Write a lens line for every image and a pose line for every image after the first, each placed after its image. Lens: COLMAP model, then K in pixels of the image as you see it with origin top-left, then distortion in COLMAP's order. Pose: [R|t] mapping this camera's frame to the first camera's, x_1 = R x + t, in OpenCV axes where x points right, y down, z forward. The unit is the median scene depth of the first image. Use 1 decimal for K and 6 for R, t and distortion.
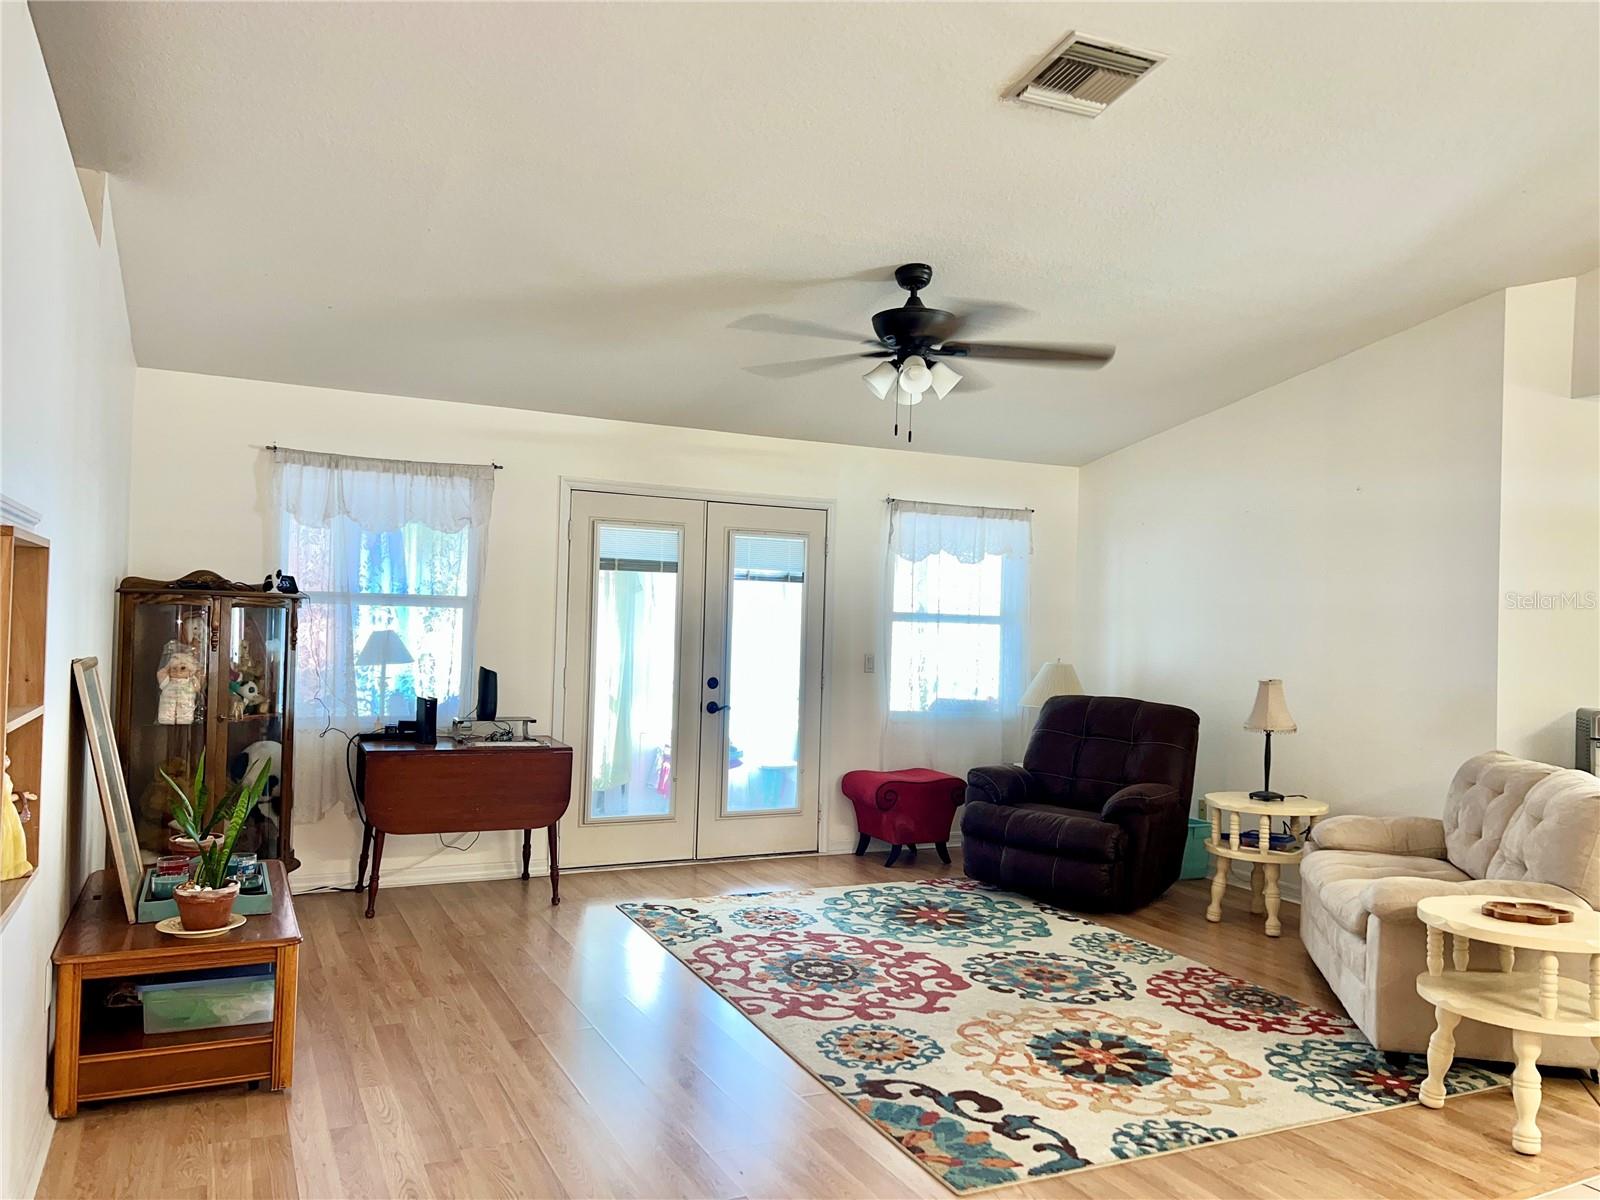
lens RADIAL K [[1210.3, 0, 800.0], [0, 1210.3, 600.0], [0, 0, 1]] dist [0.048722, -0.007539]
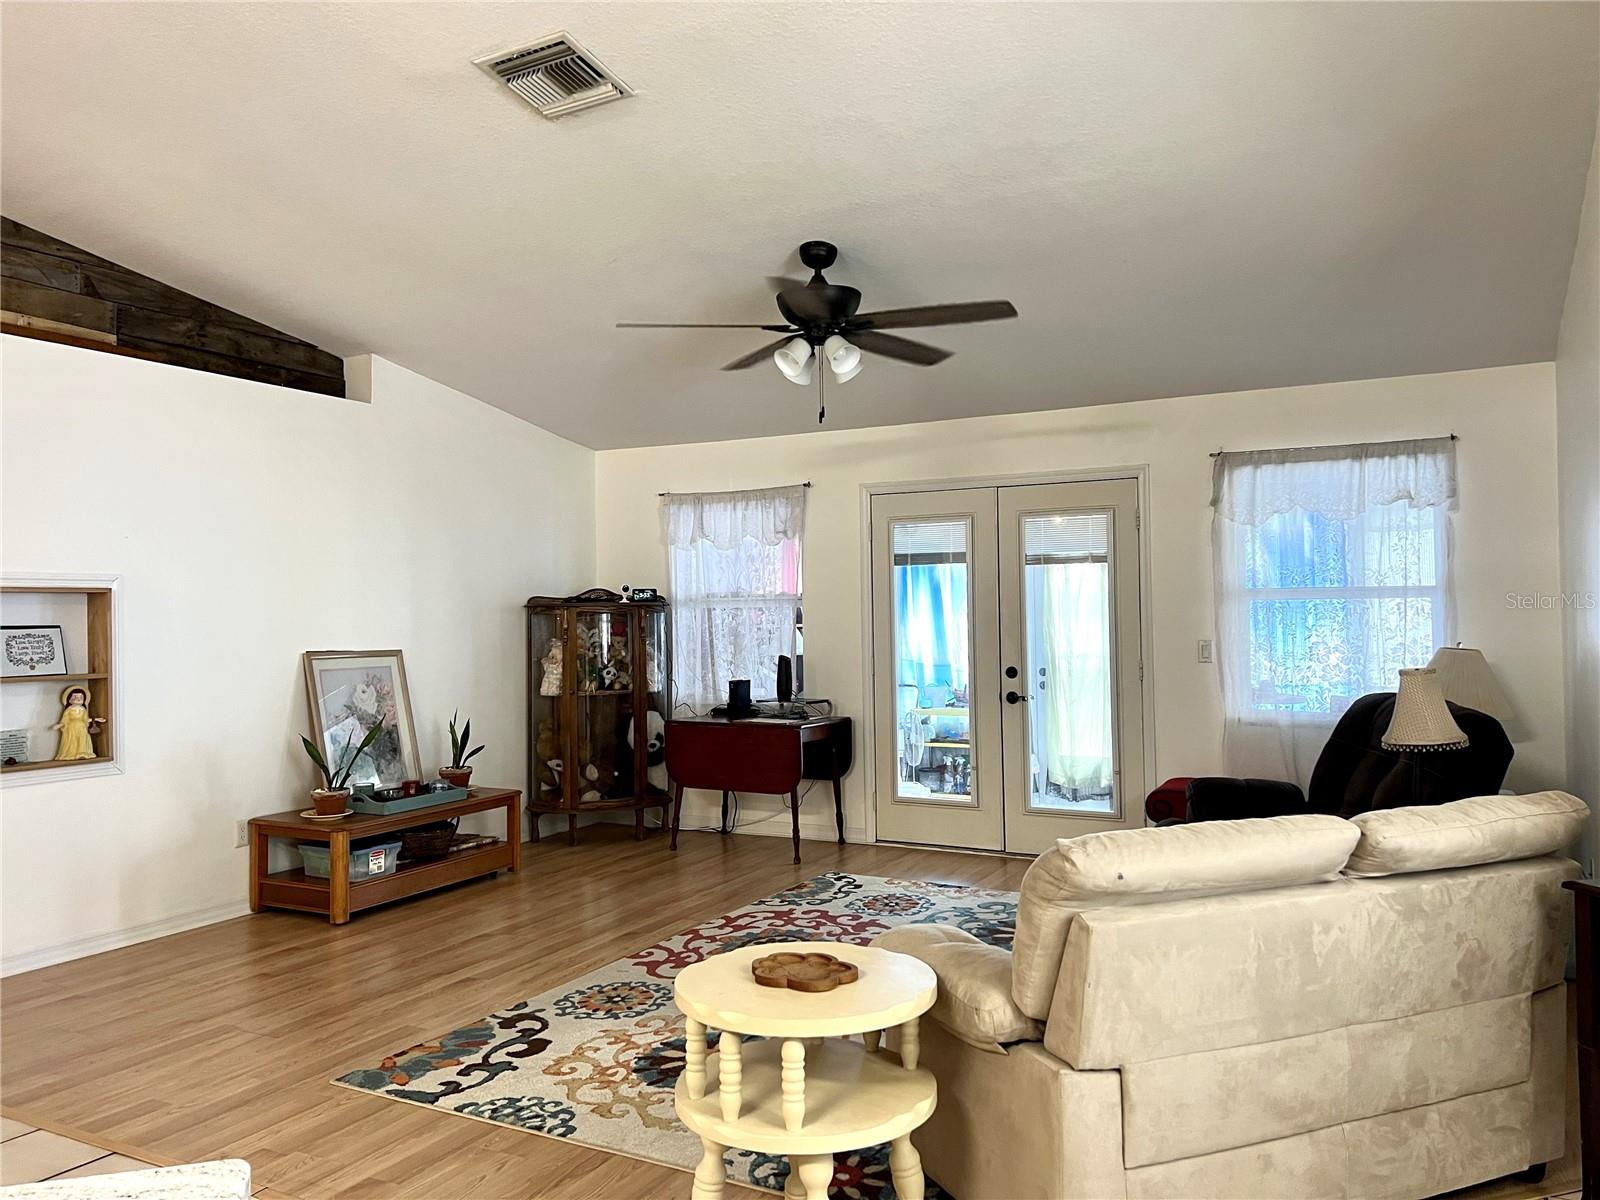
lens RADIAL K [[1190.3, 0, 800.0], [0, 1190.3, 600.0], [0, 0, 1]] dist [0.030563, -0.001846]
pose [[0.587066, -0.044101, -0.808337, 0.816141], [0.045220, 0.998742, -0.021647, 0.031366], [0.808275, -0.023844, 0.588322, 0.402214]]
